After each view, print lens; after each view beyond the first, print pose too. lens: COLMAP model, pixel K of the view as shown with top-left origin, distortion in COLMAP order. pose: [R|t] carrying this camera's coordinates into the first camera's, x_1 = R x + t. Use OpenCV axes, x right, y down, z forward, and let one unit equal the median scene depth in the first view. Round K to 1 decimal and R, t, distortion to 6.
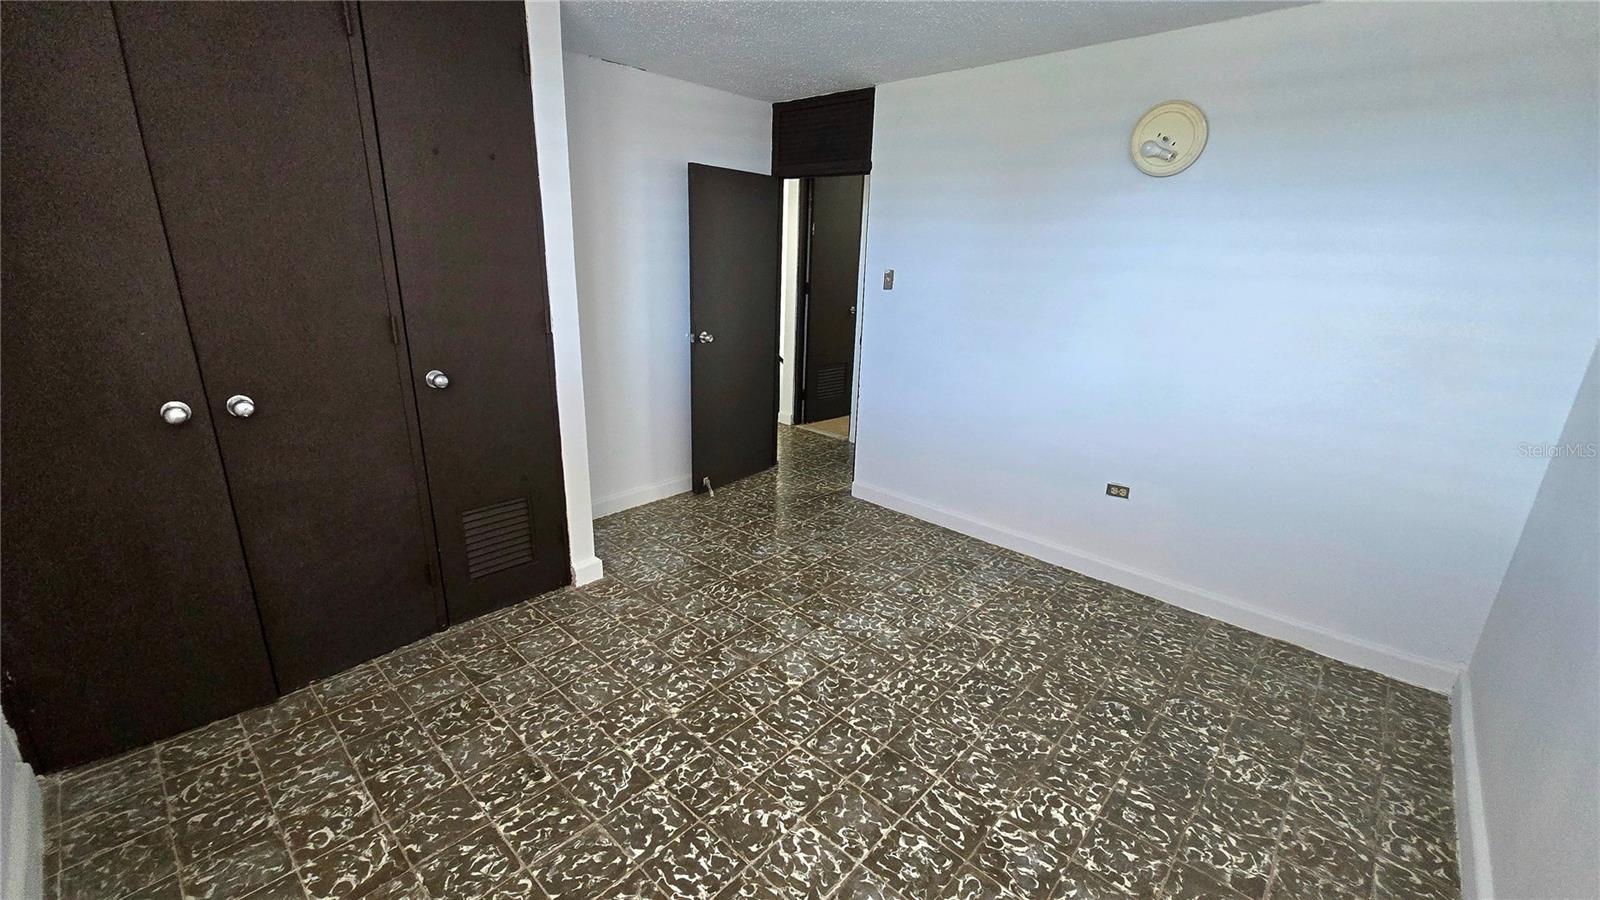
lens RADIAL K [[653.7, 0, 798.6], [0, 653.7, 451.7], [0, 0, 1]] dist [-0.006934, 0.000335]
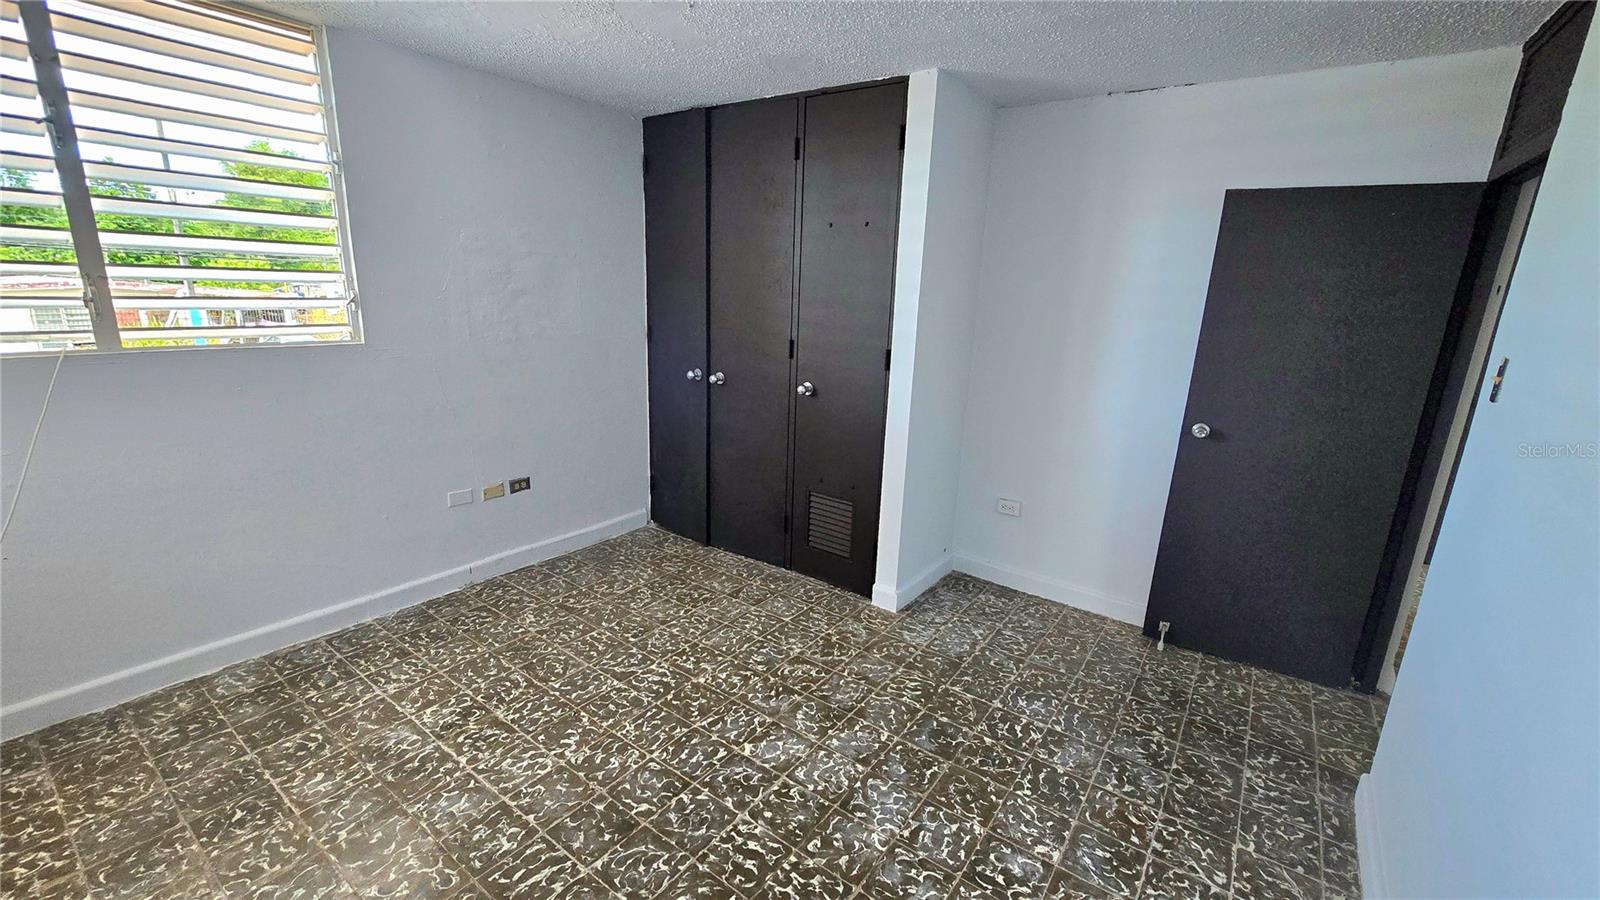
lens RADIAL K [[653.7, 0, 798.6], [0, 653.7, 451.7], [0, 0, 1]] dist [-0.006934, 0.000335]
pose [[0.112573, 0.222163, -0.968489, 0.881754], [-0.324746, 0.929386, 0.175446, -0.245203], [0.939078, 0.294763, 0.176771, 0.857268]]
